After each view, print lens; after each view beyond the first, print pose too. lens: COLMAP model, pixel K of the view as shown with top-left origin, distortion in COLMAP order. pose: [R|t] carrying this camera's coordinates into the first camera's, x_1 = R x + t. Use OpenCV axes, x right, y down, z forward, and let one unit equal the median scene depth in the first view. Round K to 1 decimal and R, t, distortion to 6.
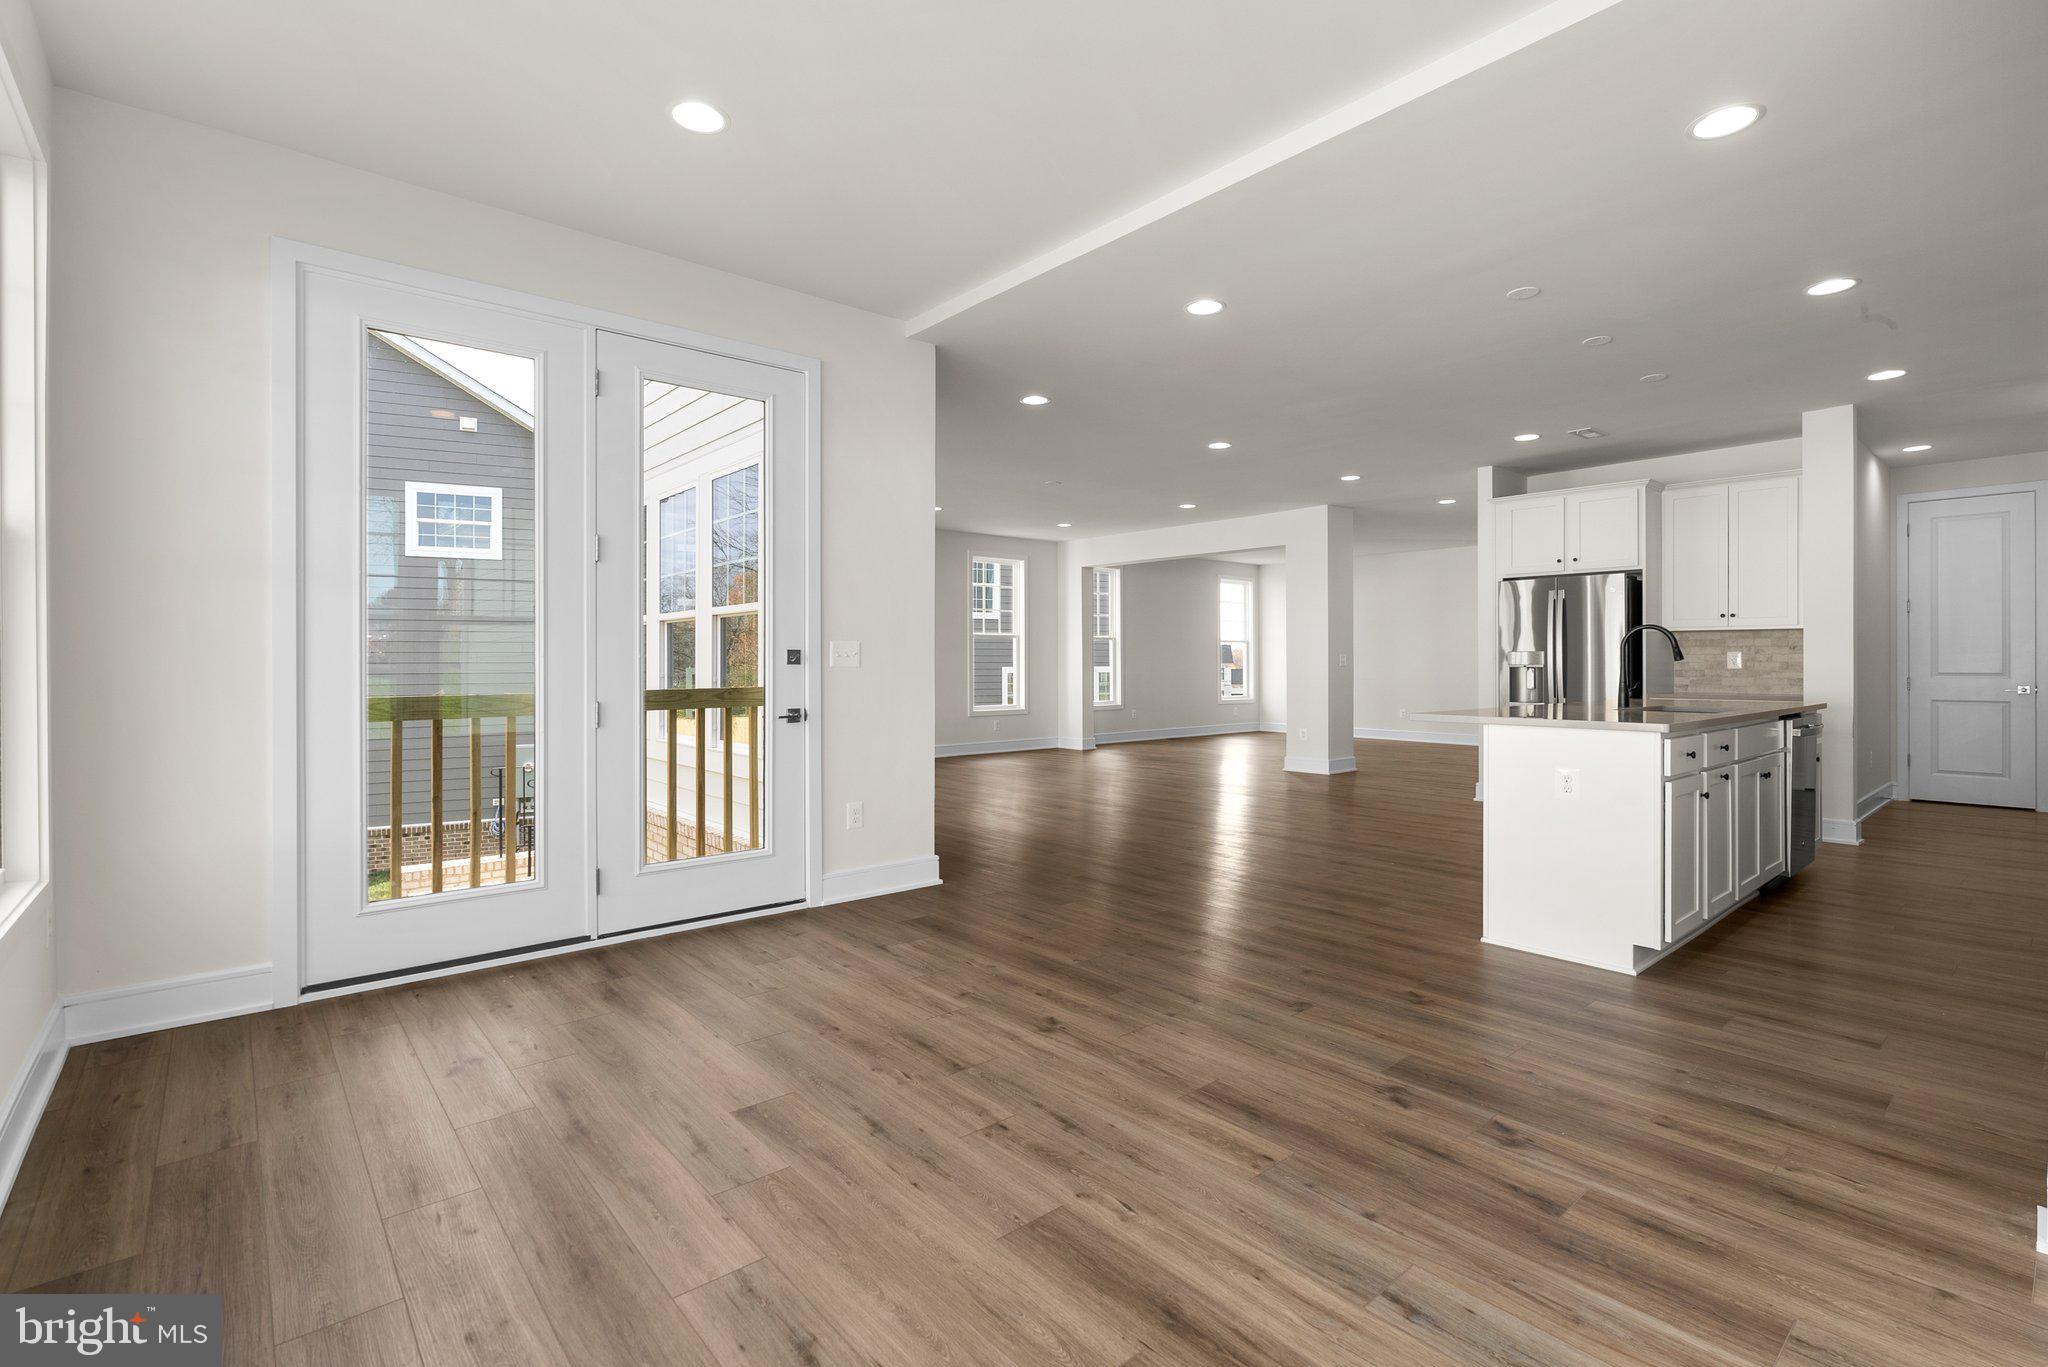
lens RADIAL K [[931.3, 0, 1026.5], [0, 931.3, 664.7], [0, 0, 1]] dist [-0.010937, 0.006144]
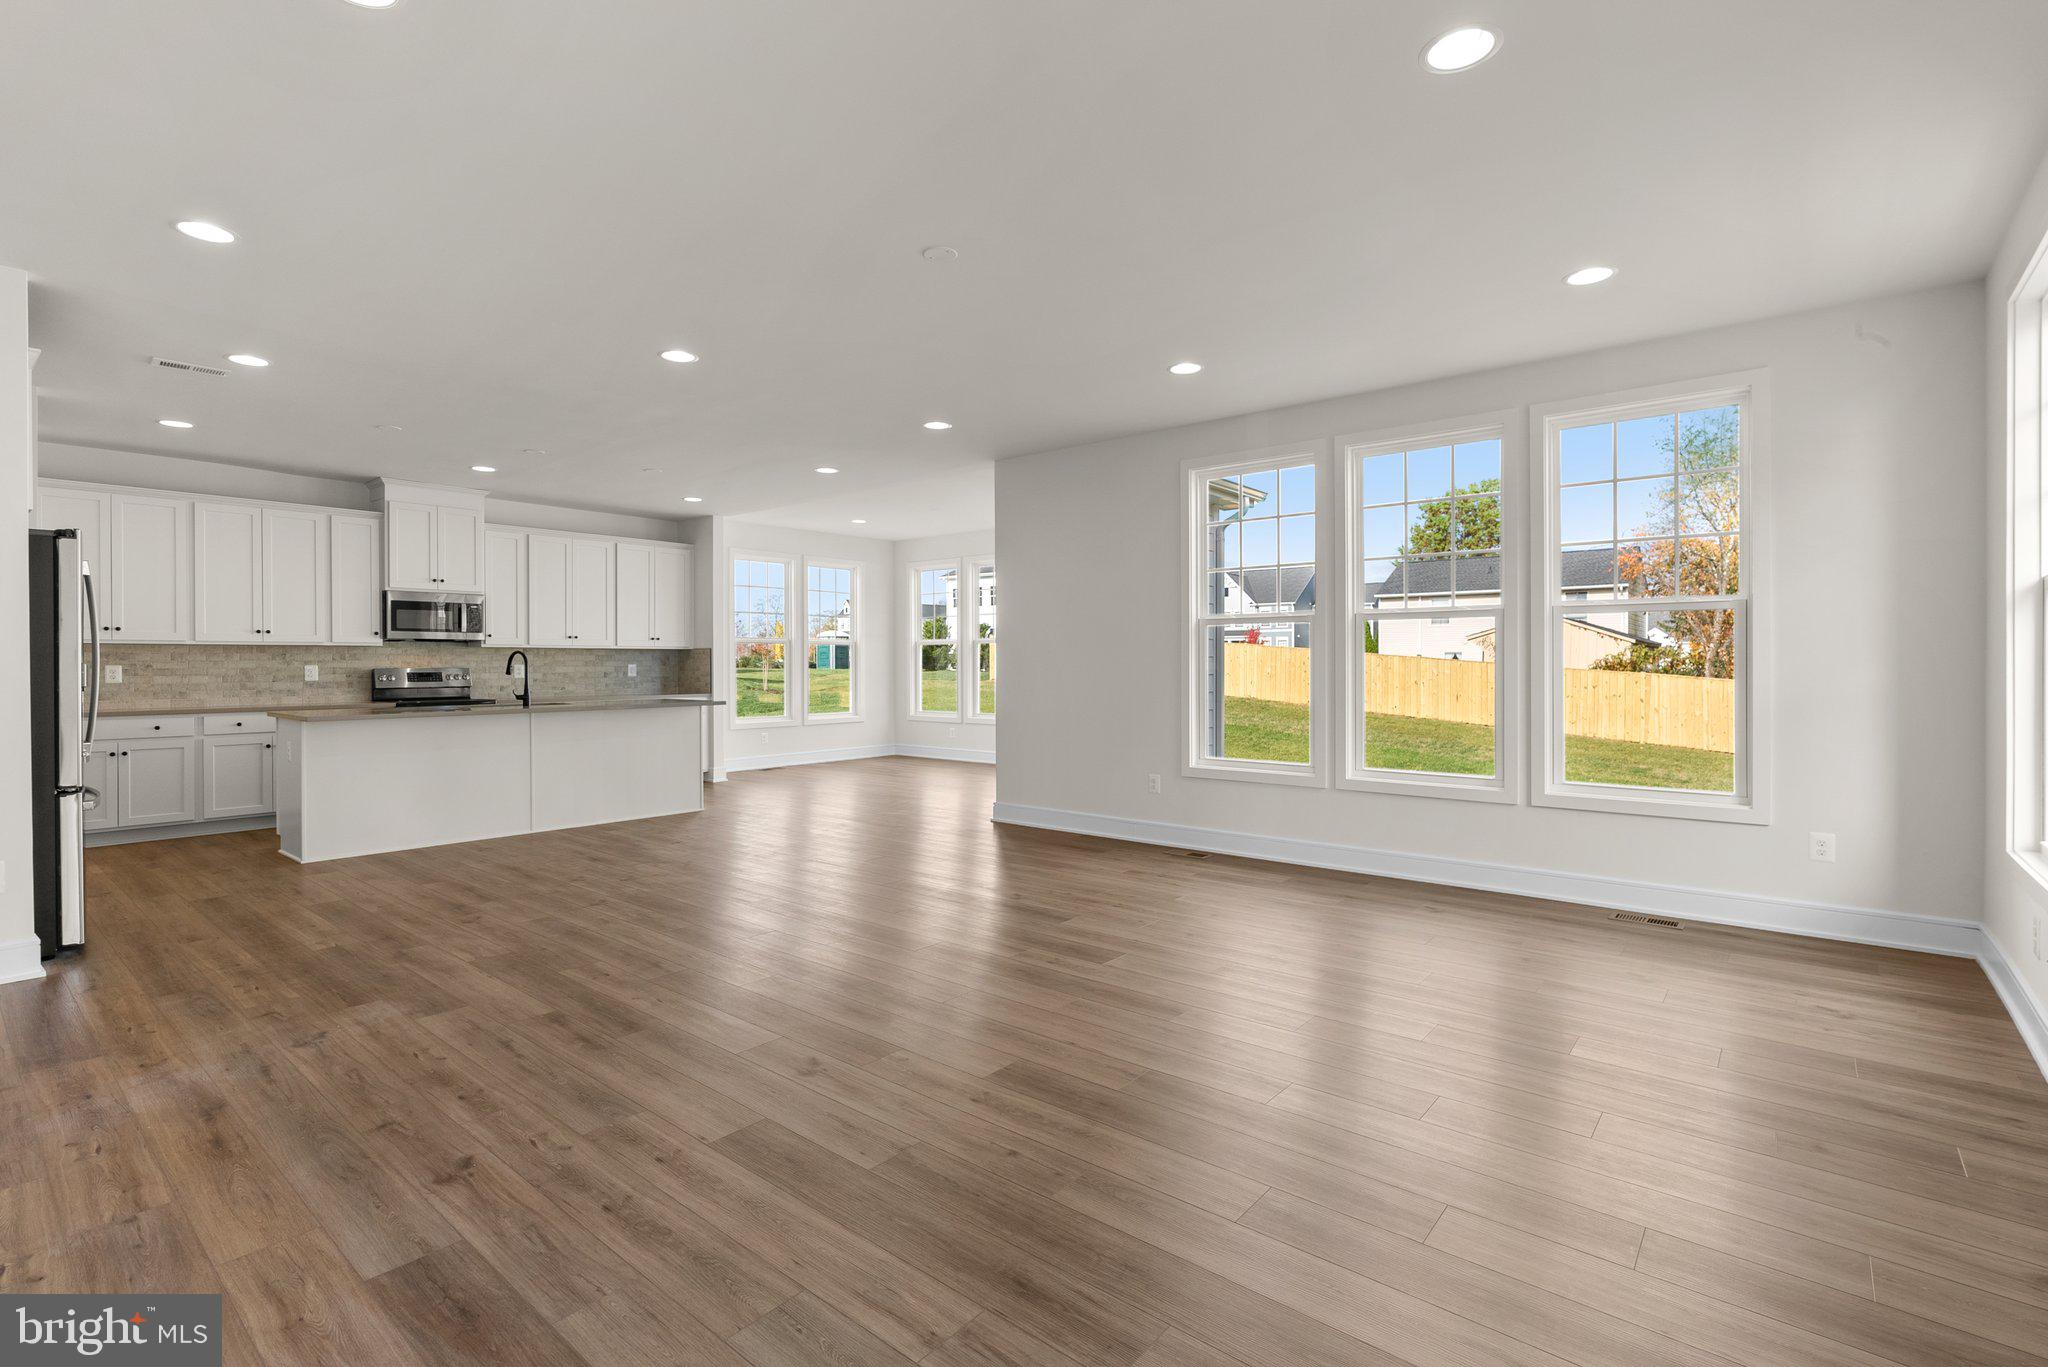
lens RADIAL K [[945.9, 0, 1020.2], [0, 945.9, 664.4], [0, 0, 1]] dist [-0.019831, 0.011008]
pose [[-0.986685, 0.003477, -0.162606, 0.074934], [0.003323, 0.999994, 0.001216, -0.012738], [0.162609, 0.000659, -0.986690, 1.699499]]
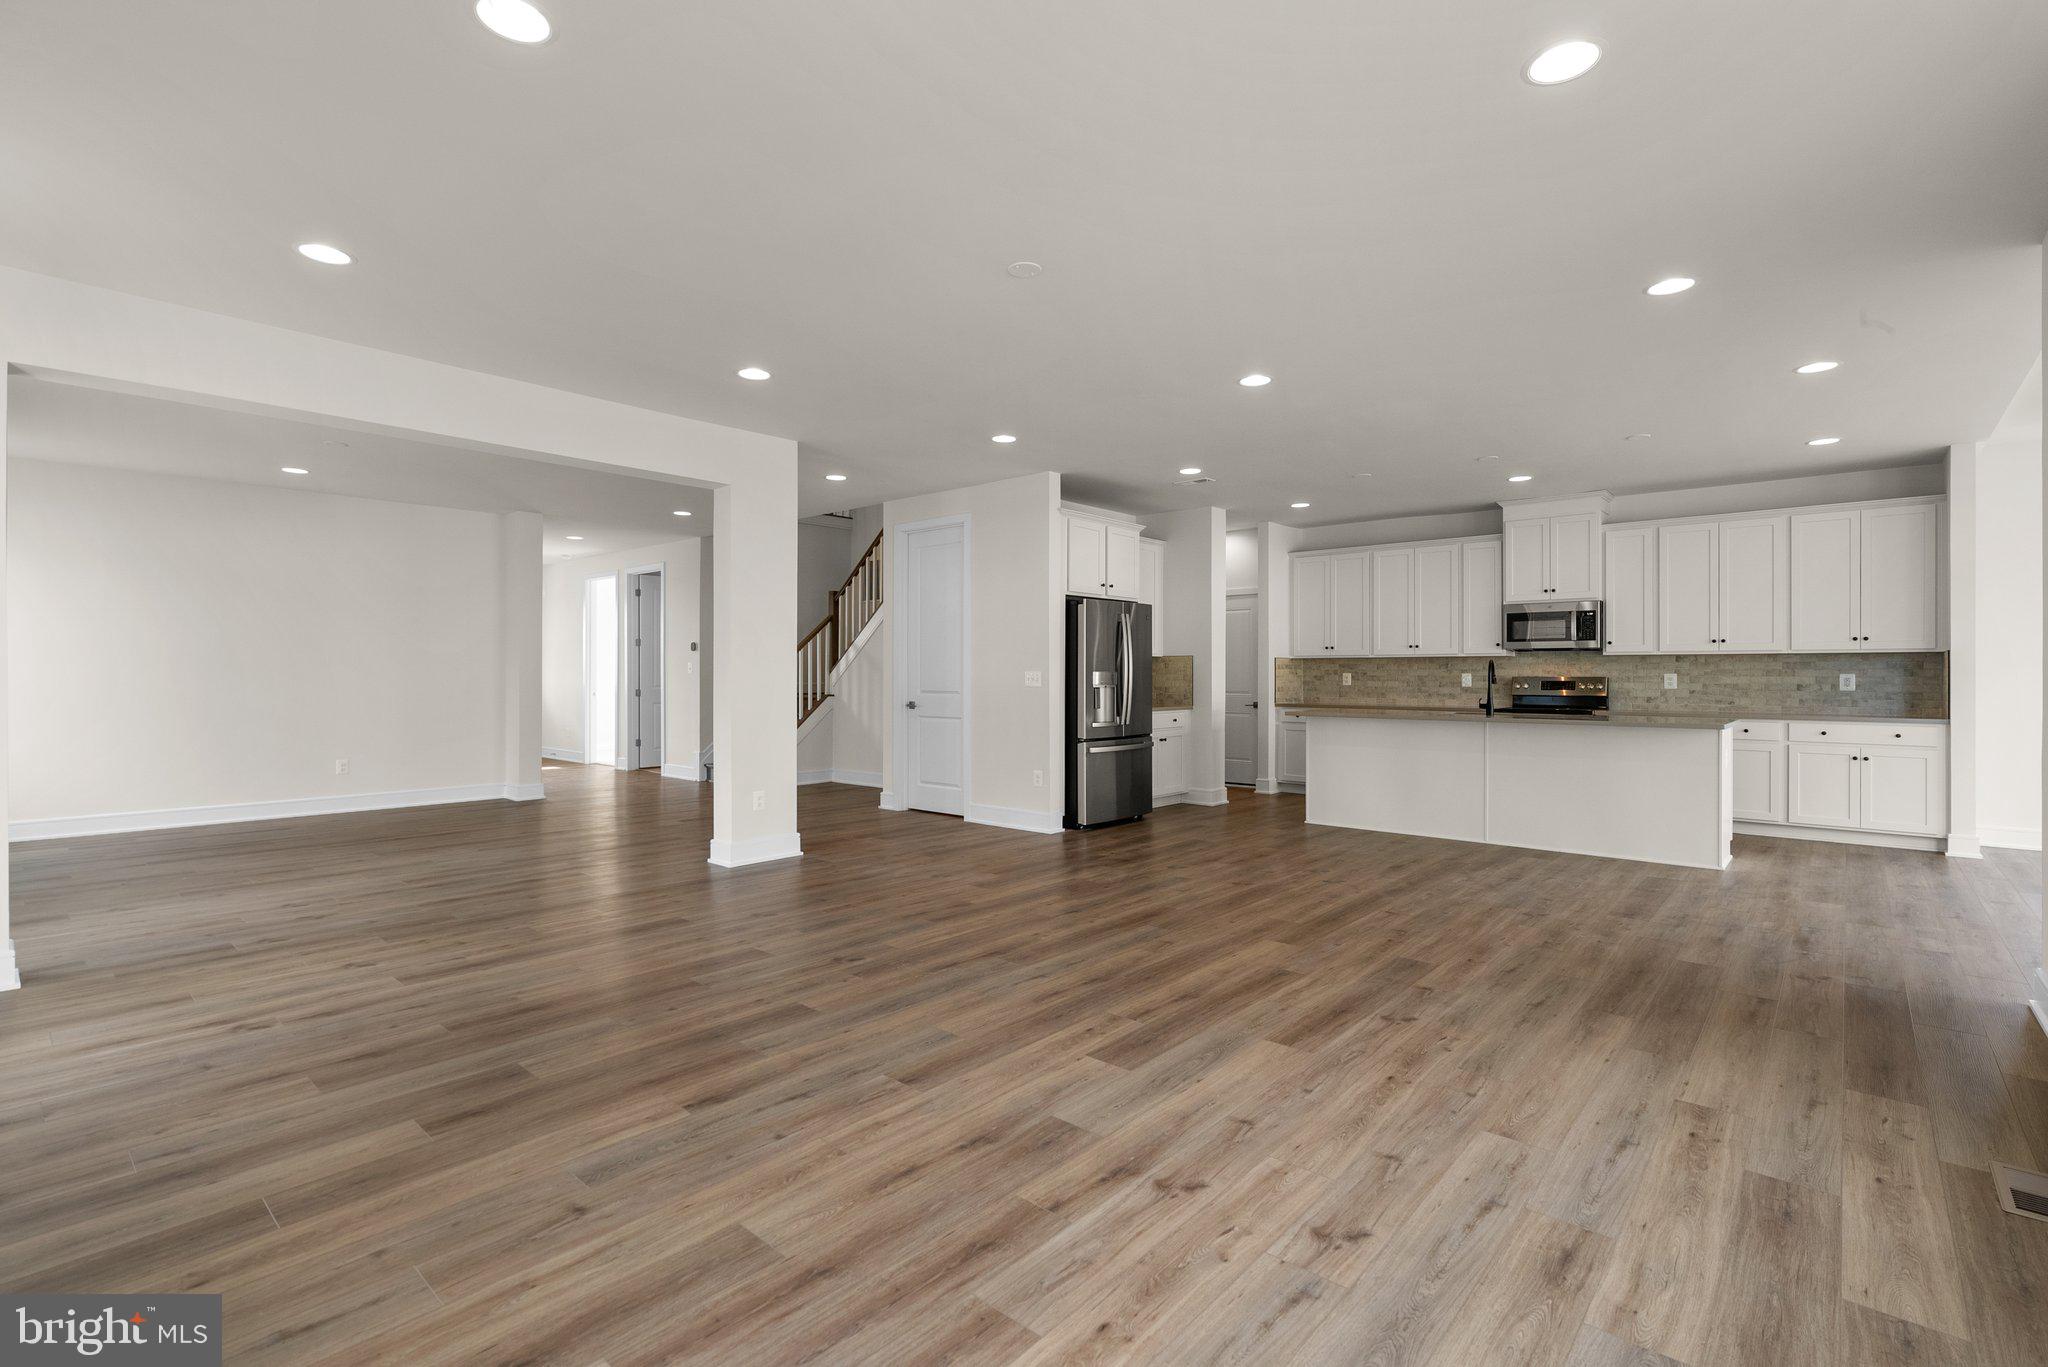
lens RADIAL K [[945.9, 0, 1020.2], [0, 945.9, 664.4], [0, 0, 1]] dist [-0.019831, 0.011008]
pose [[-0.132733, 0.008846, 0.991112, -0.476887], [-0.001474, 0.999957, -0.009123, -0.012984], [-0.991151, -0.002672, -0.132714, 1.262081]]
